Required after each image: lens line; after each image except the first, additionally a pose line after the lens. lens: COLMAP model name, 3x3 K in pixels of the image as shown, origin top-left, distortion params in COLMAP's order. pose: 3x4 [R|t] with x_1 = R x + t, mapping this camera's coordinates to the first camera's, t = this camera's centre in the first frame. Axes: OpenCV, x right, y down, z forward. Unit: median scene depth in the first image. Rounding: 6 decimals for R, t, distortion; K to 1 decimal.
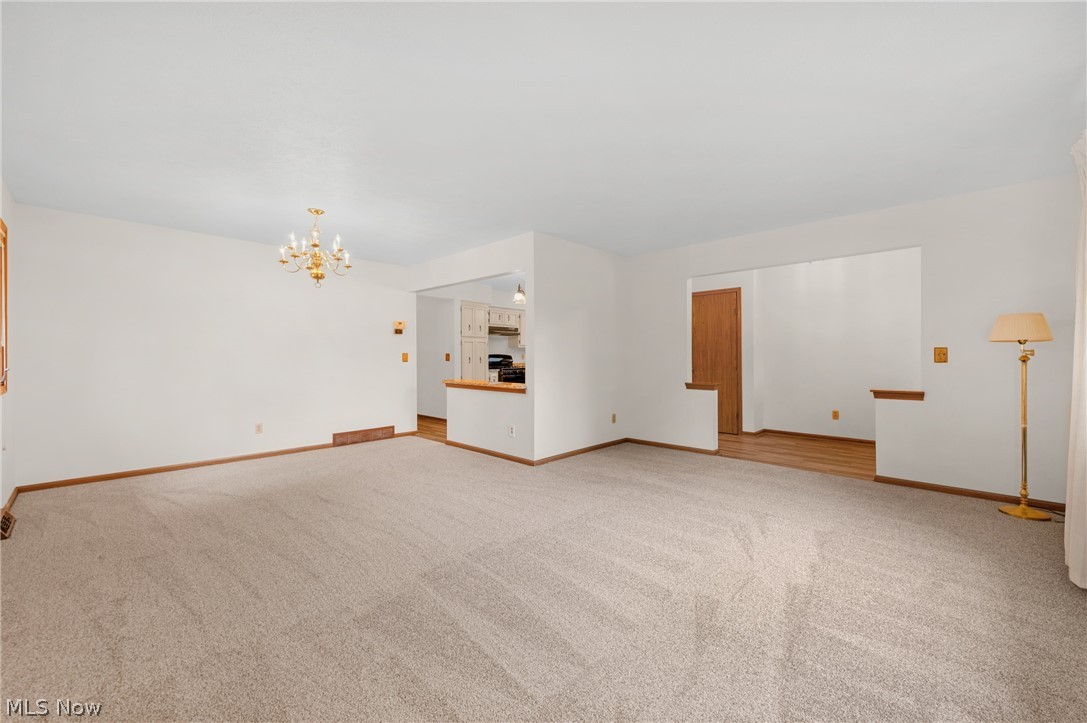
lens RADIAL K [[427.2, 0, 564.1], [0, 427.2, 354.2], [0, 0, 1]] dist [0.001138, -0.000123]
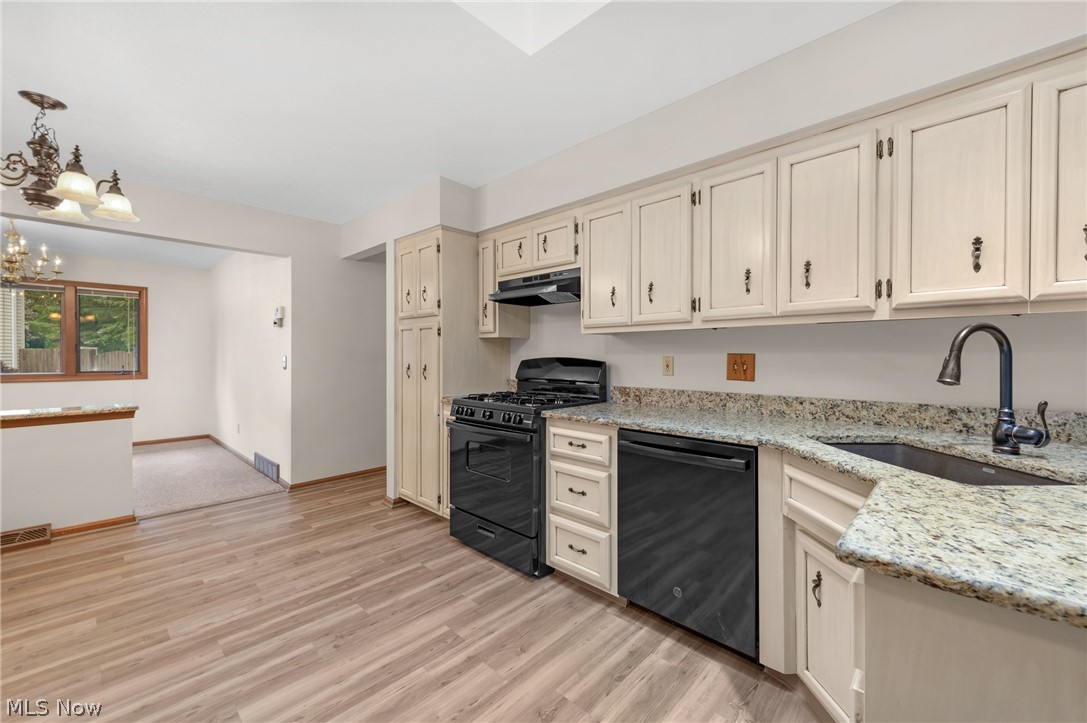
lens RADIAL K [[432.7, 0, 552.5], [0, 432.7, 354.4], [0, 0, 1]] dist [0.007802, -0.000566]
pose [[-0.007037, -0.002935, -0.999971, 0.264742], [0.002262, 0.999993, -0.002951, -0.001562], [0.999973, -0.002283, -0.007030, 1.374575]]
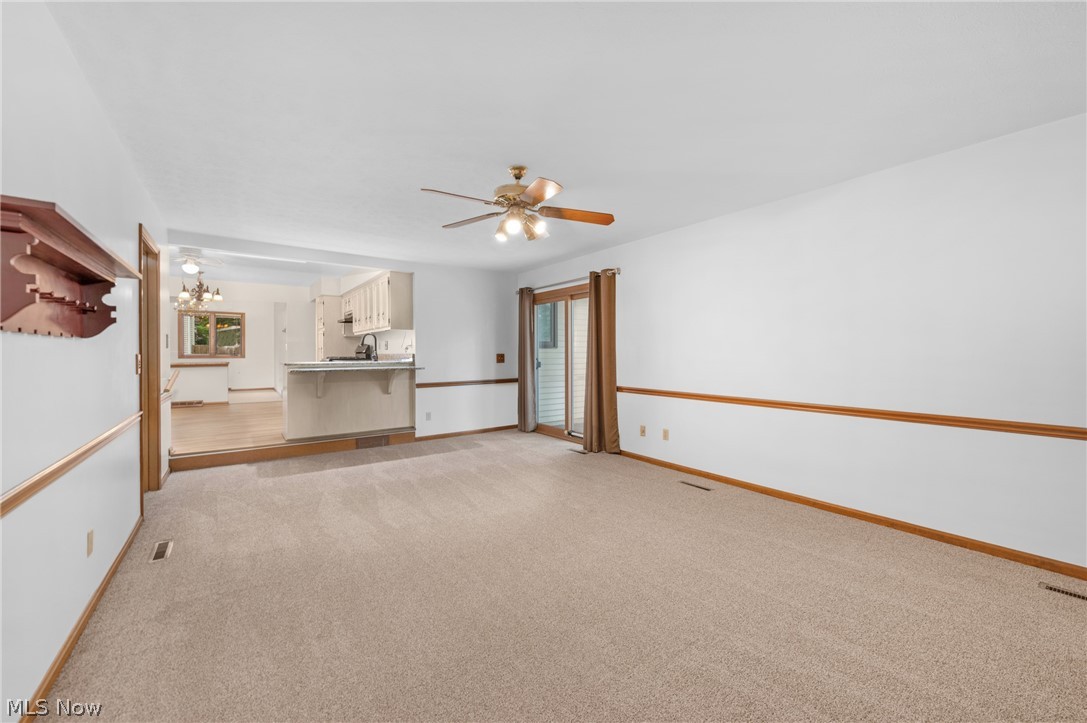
lens RADIAL K [[440.3, 0, 558.2], [0, 440.3, 351.7], [0, 0, 1]] dist [0.001438, -0.000019]
pose [[-0.194171, -0.001853, -0.980966, 0.923537], [0.005944, 0.999978, -0.003065, 0.030452], [0.980950, -0.006426, -0.194156, 2.174832]]
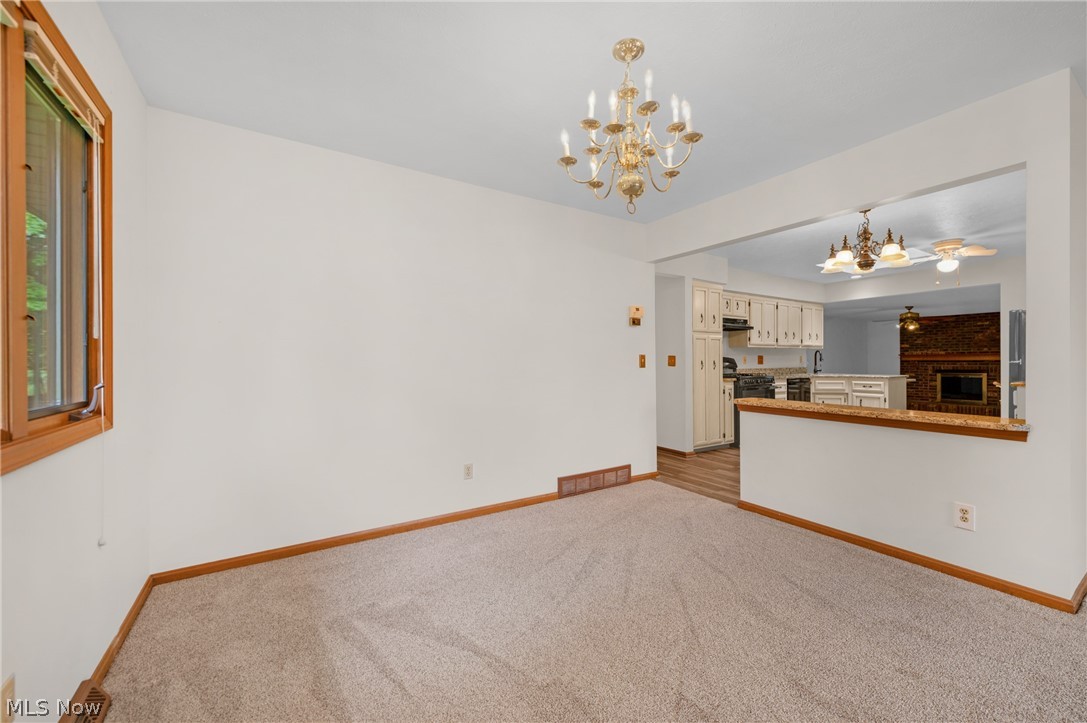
lens RADIAL K [[432.2, 0, 558.8], [0, 432.2, 359.2], [0, 0, 1]] dist [0.011180, -0.000499]
pose [[0.969079, -0.001303, -0.246747, -0.325983], [0.001893, 0.999996, 0.002154, 0.003084], [0.246744, -0.002555, 0.969077, 0.312344]]
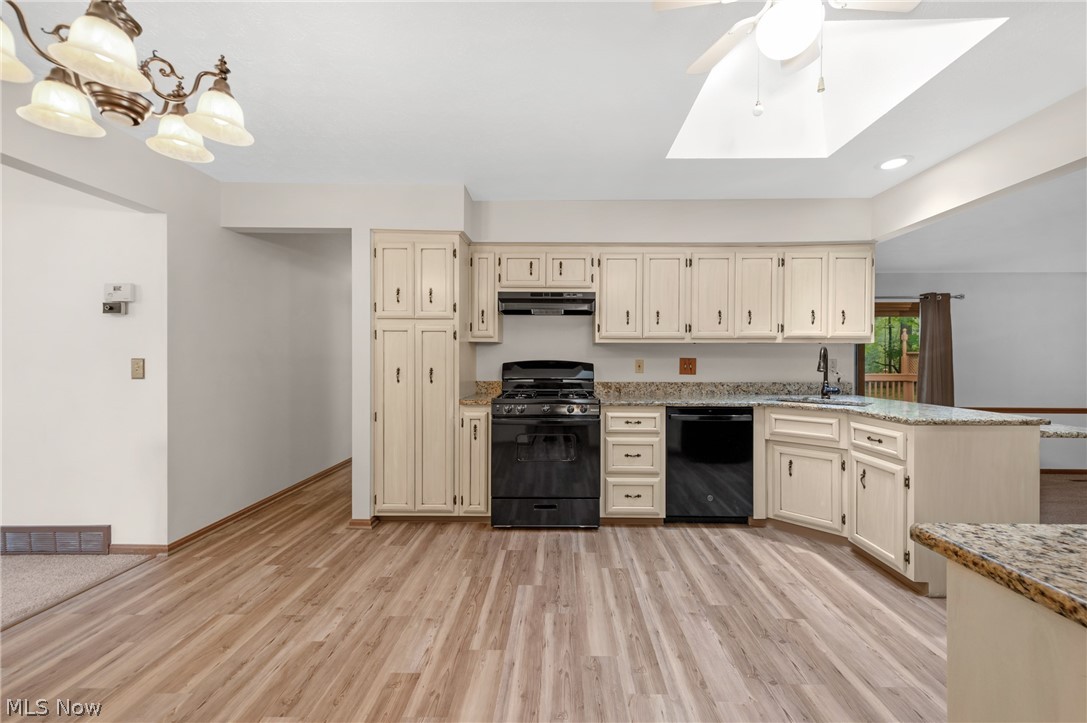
lens RADIAL K [[432.2, 0, 558.8], [0, 432.2, 359.2], [0, 0, 1]] dist [0.011180, -0.000499]
pose [[0.668266, 0.004491, -0.743909, 0.225422], [-0.001041, 0.999986, 0.005102, -0.004204], [0.743922, -0.002635, 0.668261, 0.999925]]
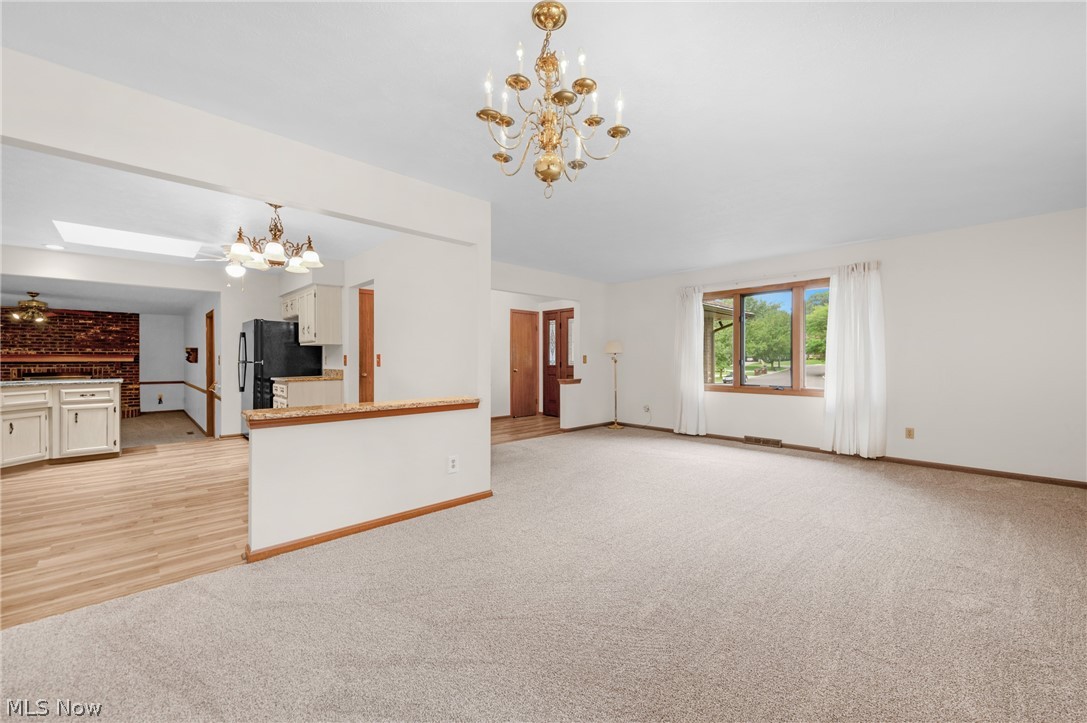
lens RADIAL K [[425.6, 0, 564.6], [0, 425.6, 362.3], [0, 0, 1]] dist [-0.002620, -0.000129]
pose [[0.037567, -0.003214, 0.999289, -0.609983], [-0.003532, 0.999988, 0.003349, 0.005529], [-0.999288, -0.003655, 0.037555, 0.587161]]
